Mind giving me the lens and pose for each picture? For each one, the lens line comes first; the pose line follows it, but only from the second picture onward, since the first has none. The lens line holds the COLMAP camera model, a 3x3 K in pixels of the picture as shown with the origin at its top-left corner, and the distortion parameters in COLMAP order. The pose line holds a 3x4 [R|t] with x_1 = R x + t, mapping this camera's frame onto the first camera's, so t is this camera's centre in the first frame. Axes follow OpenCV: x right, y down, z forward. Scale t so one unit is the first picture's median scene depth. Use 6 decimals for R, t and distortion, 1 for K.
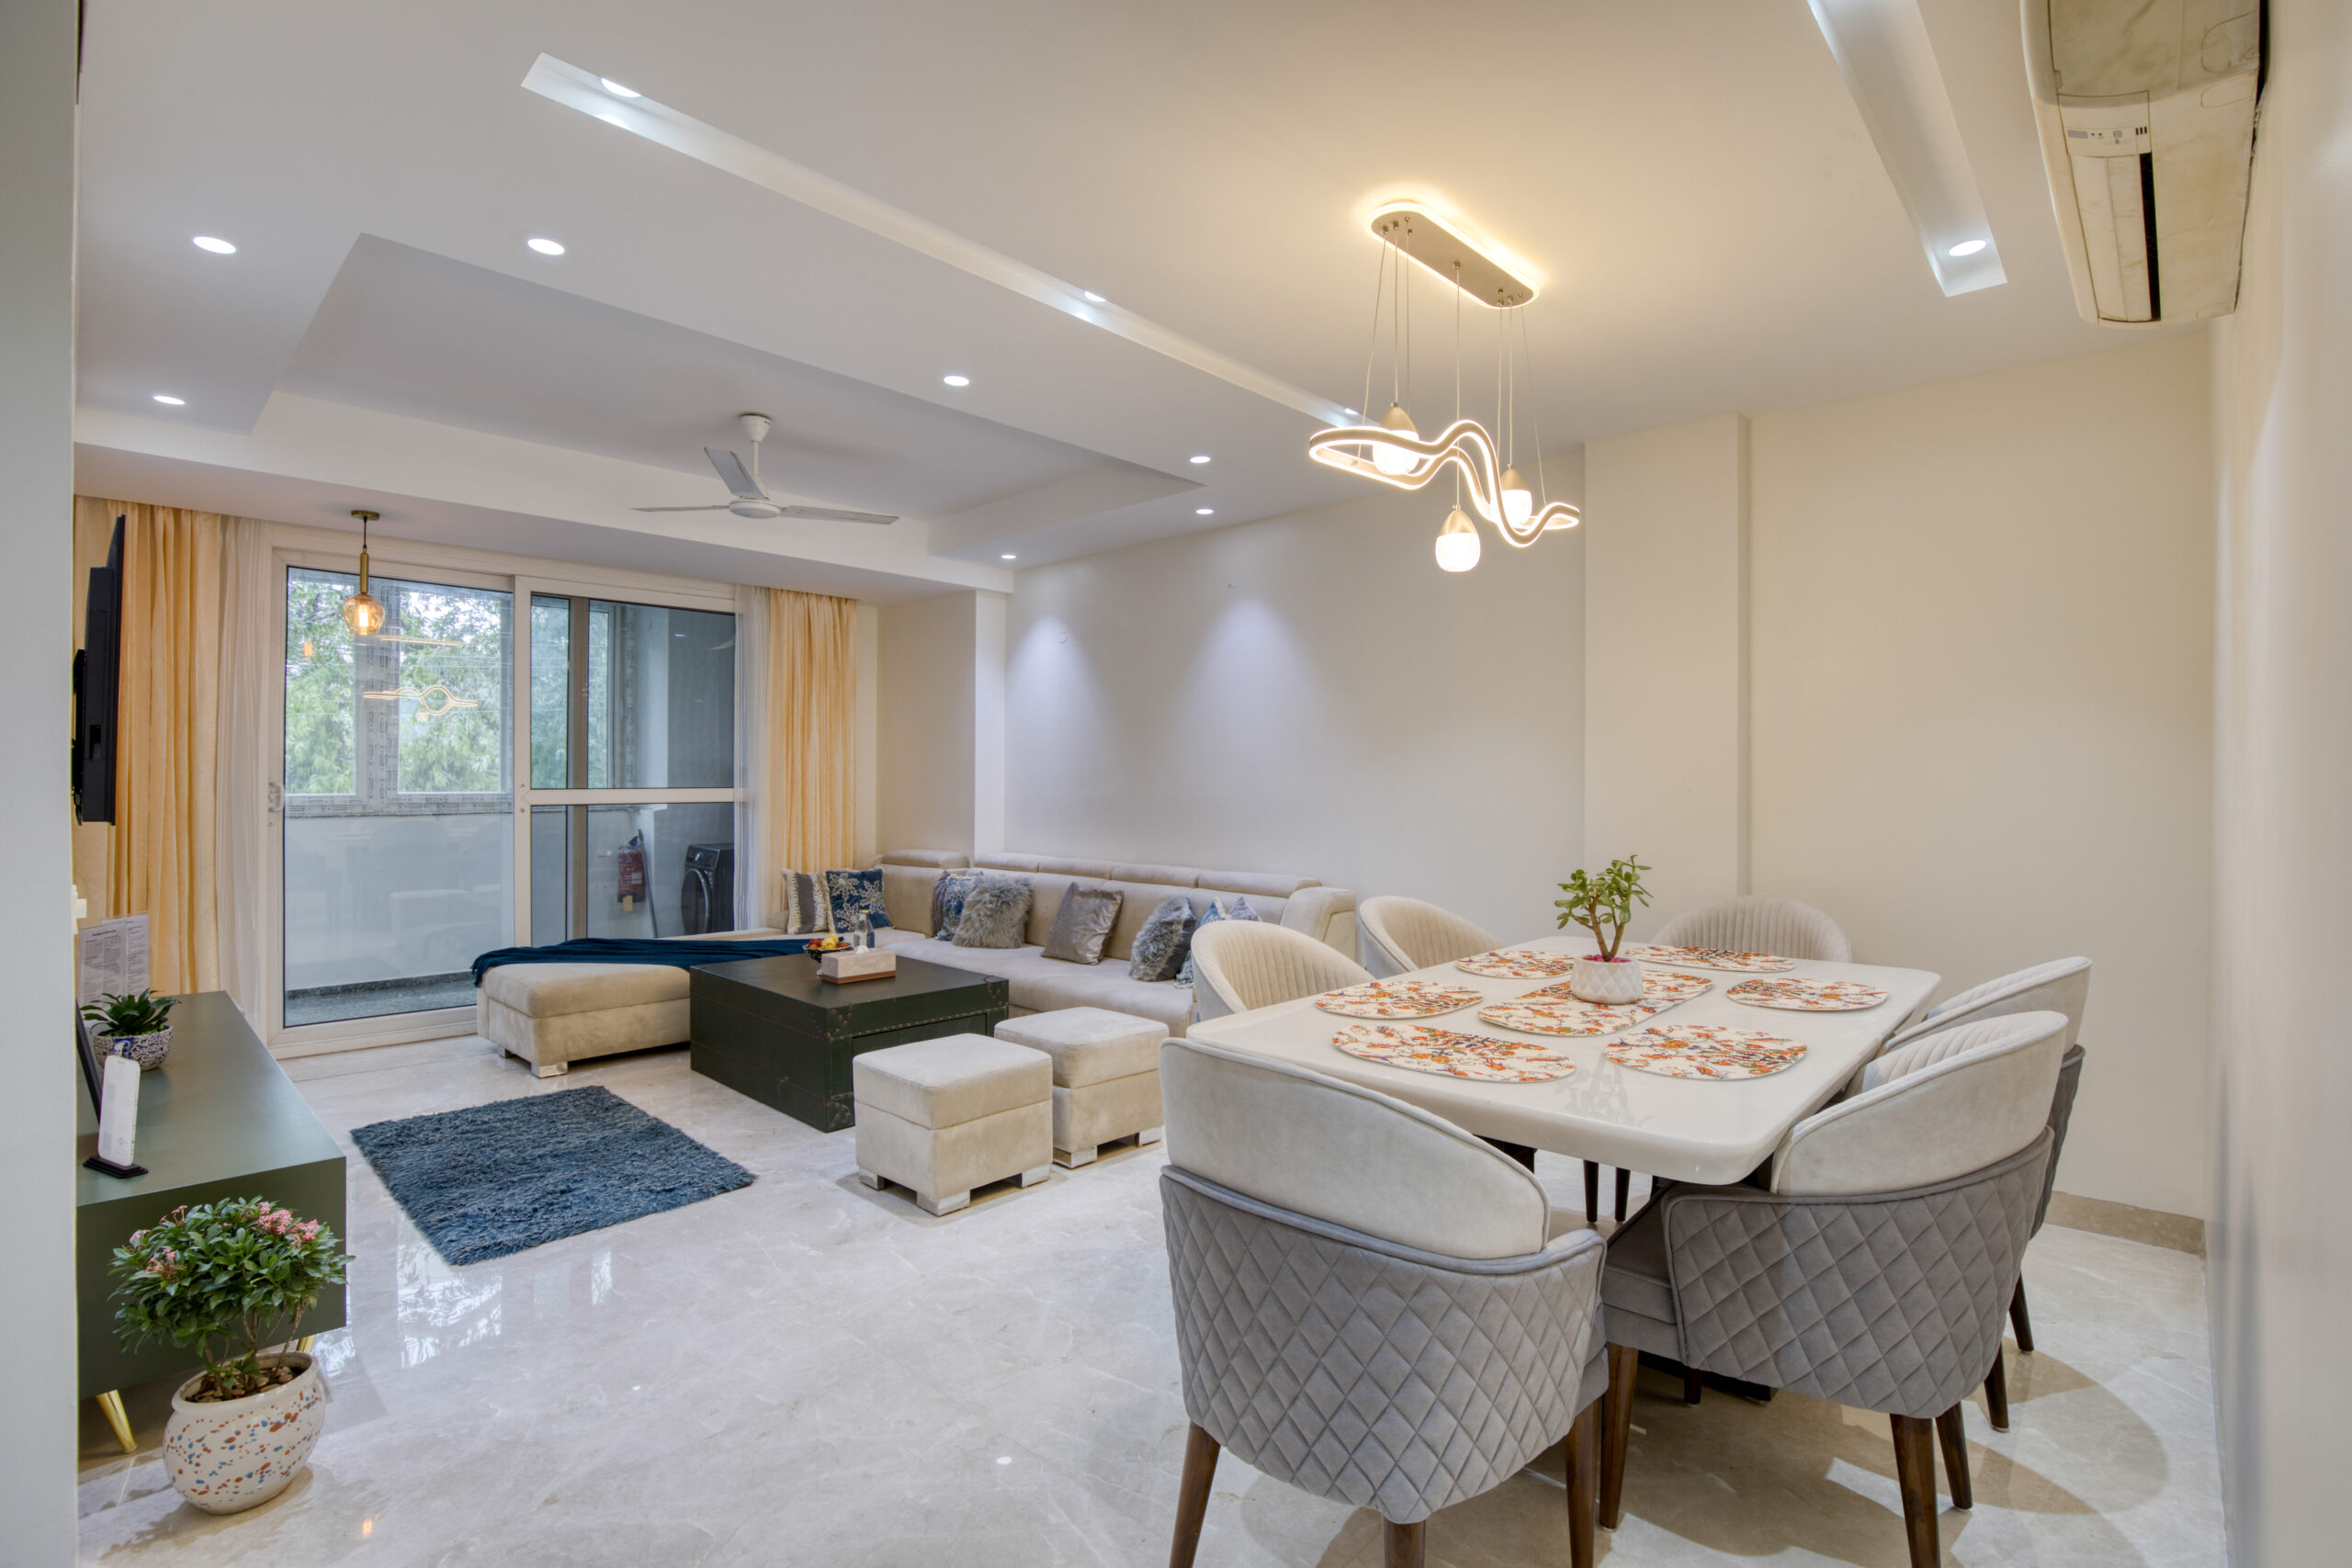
lens RADIAL K [[1089.9, 0, 1186.0], [0, 1089.9, 780.0], [0, 0, 1]] dist [-0.025204, 0.002912]
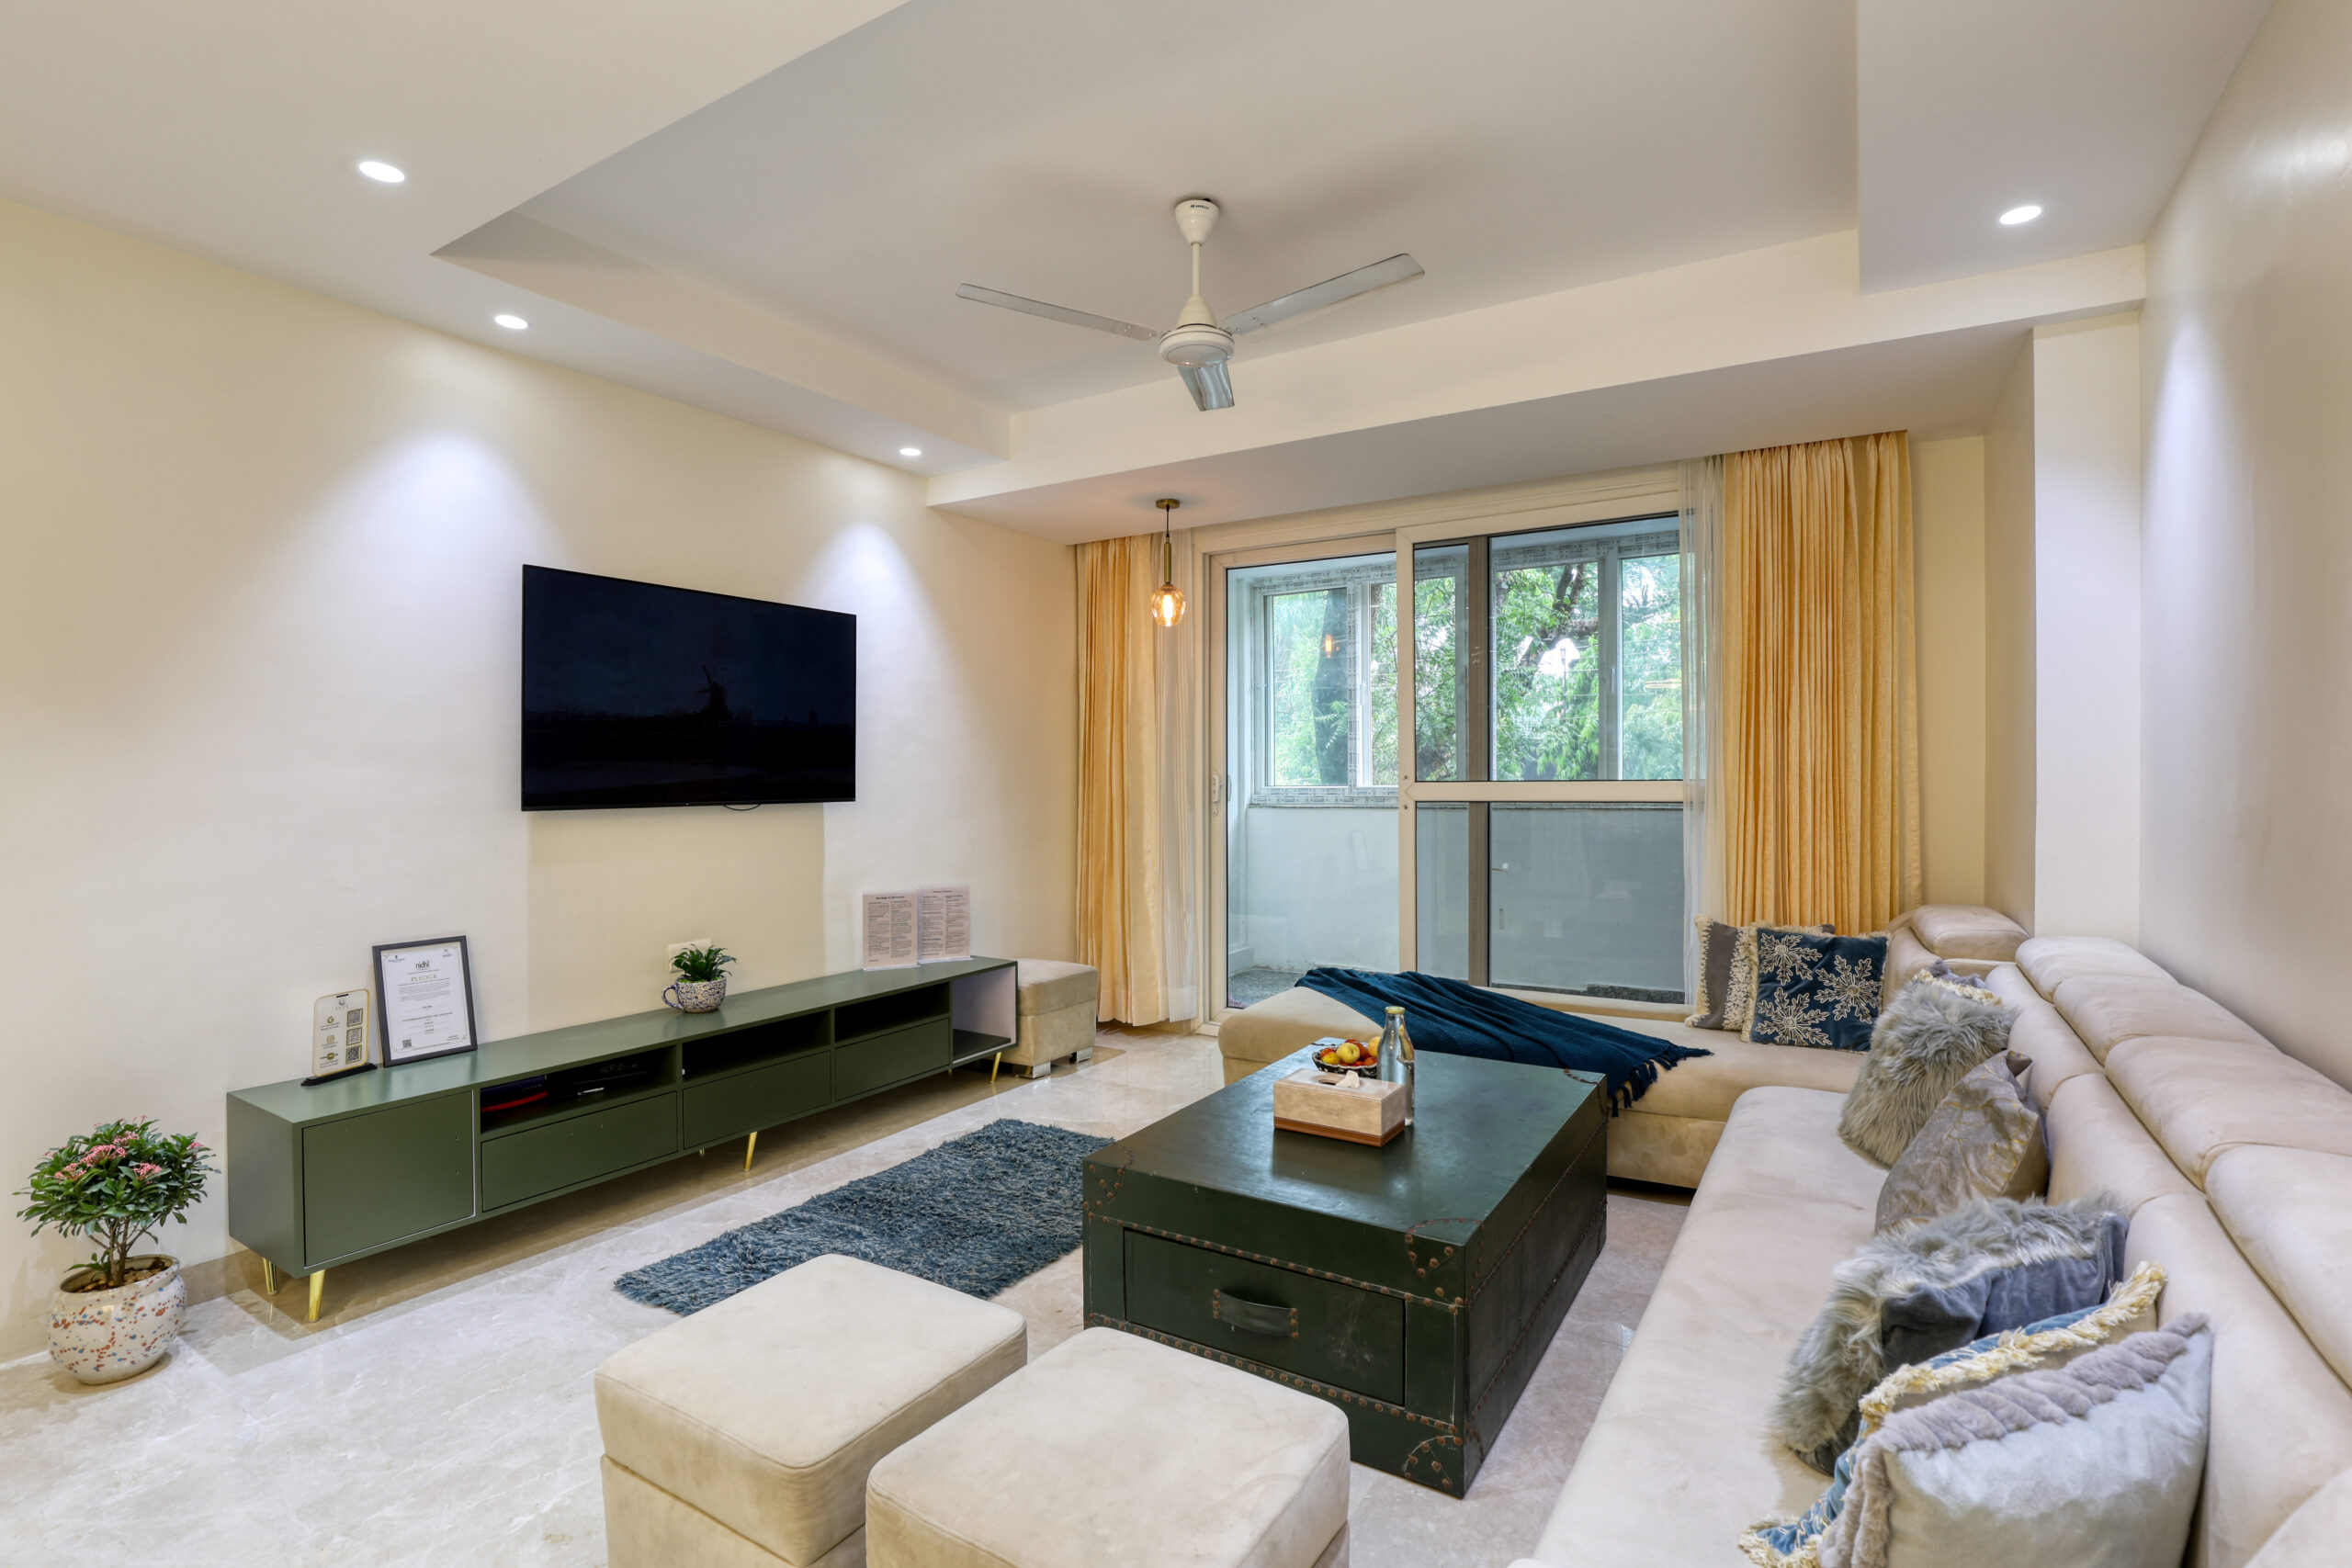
lens RADIAL K [[1089.9, 0, 1179.0], [0, 1089.9, 780.4], [0, 0, 1]] dist [-0.025204, 0.002912]
pose [[0.202393, 0.002208, -0.979302, 0.267091], [0.005706, 0.999978, 0.003433, 0.005372], [0.979288, -0.006283, 0.202376, 0.984198]]
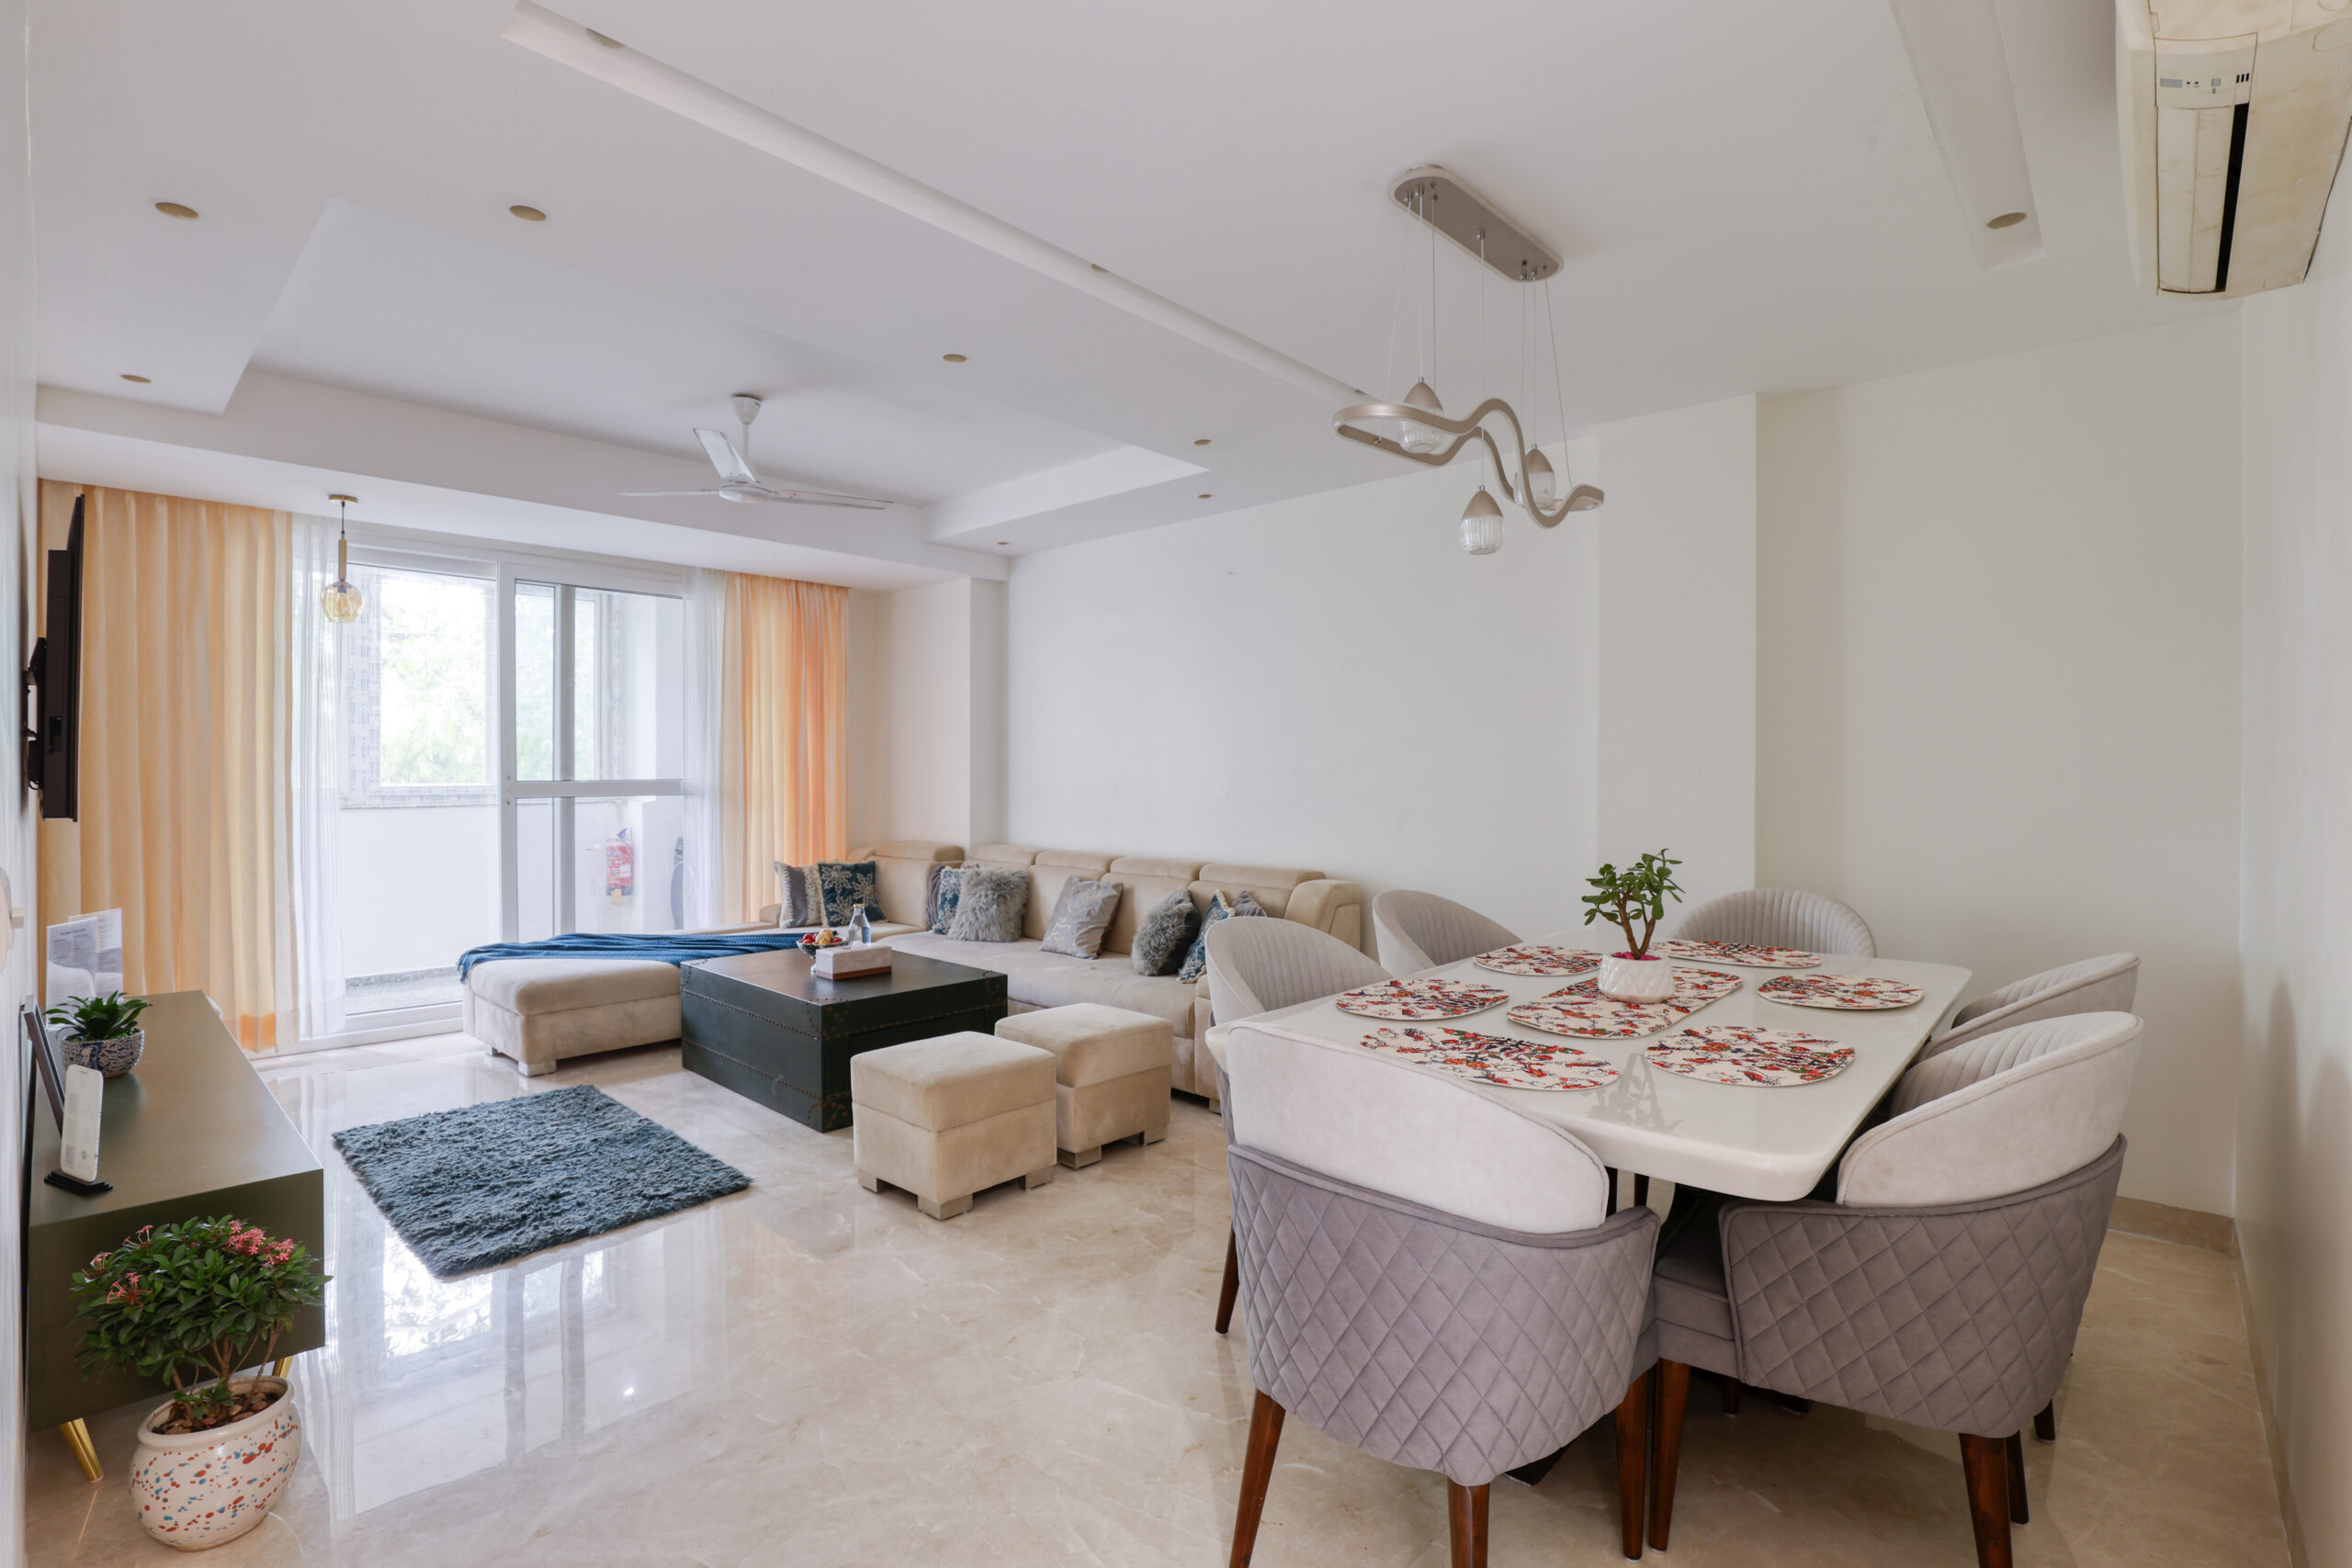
lens RADIAL K [[1089.9, 0, 1184.2], [0, 1089.9, 777.6], [0, 0, 1]] dist [-0.025204, 0.002912]
pose [[0.999962, -0.001639, 0.008507, -0.014295], [0.001581, 0.999976, 0.006751, -0.000843], [-0.008518, -0.006737, 0.999941, 0.023946]]
